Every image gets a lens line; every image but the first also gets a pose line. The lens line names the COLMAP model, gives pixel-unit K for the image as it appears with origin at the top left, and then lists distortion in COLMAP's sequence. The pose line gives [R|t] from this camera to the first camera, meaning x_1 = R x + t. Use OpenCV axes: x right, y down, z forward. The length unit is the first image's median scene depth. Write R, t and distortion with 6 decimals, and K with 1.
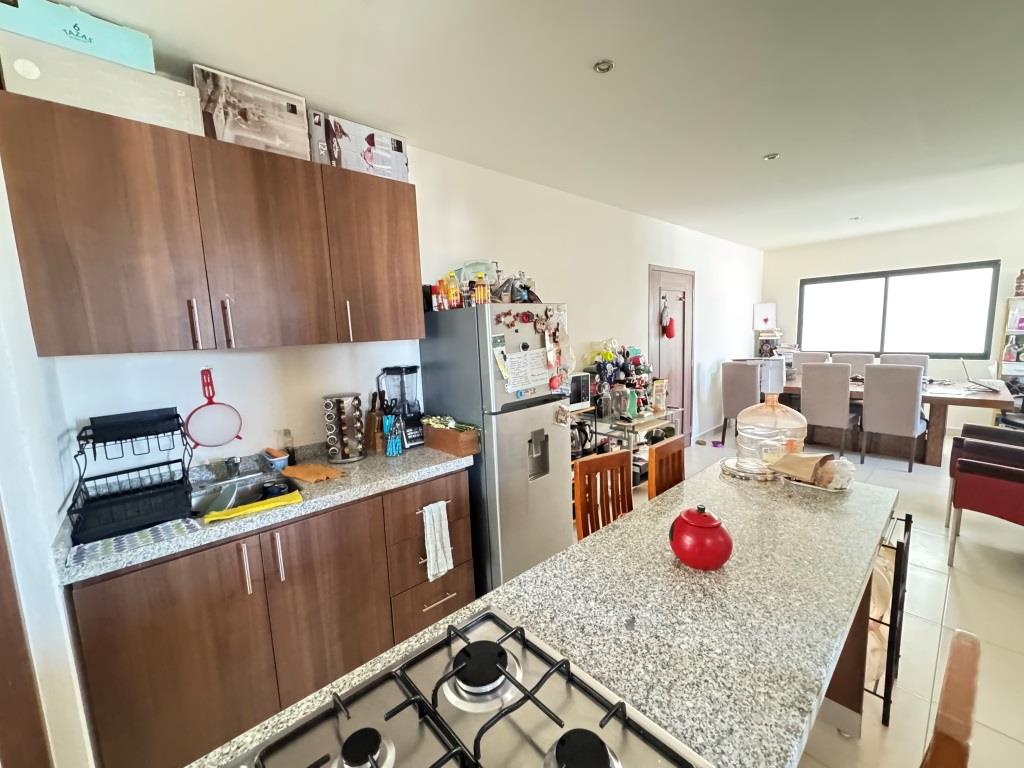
lens RADIAL K [[408.2, 0, 511.2], [0, 408.2, 382.9], [0, 0, 1]] dist [-0.001165, -0.000239]
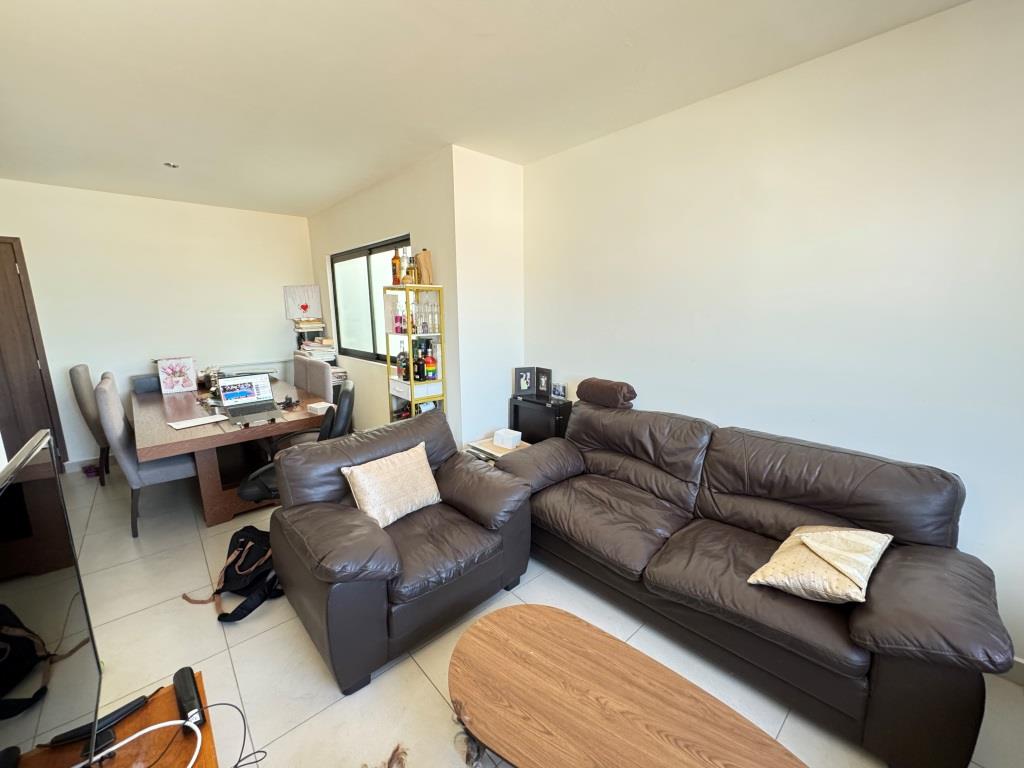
lens RADIAL K [[408.2, 0, 511.2], [0, 408.2, 382.9], [0, 0, 1]] dist [-0.001165, -0.000239]
pose [[0.999676, 0.024234, 0.007737, 3.135955], [-0.024658, 0.997868, 0.060431, -0.200939], [-0.006256, -0.060602, 0.998142, 0.621190]]
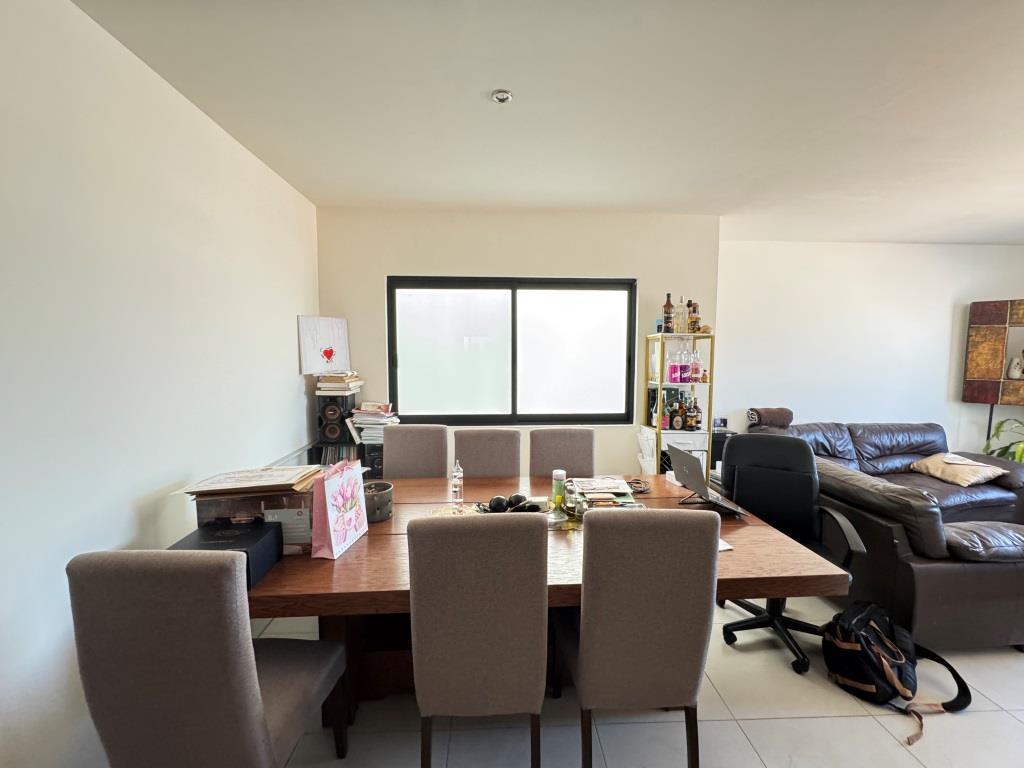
lens RADIAL K [[408.2, 0, 511.2], [0, 408.2, 382.9], [0, 0, 1]] dist [-0.001165, -0.000239]
pose [[0.625715, -0.019194, 0.779815, 1.217245], [0.073963, 0.996653, -0.034816, -0.276396], [-0.776537, 0.079463, 0.625041, 1.719815]]
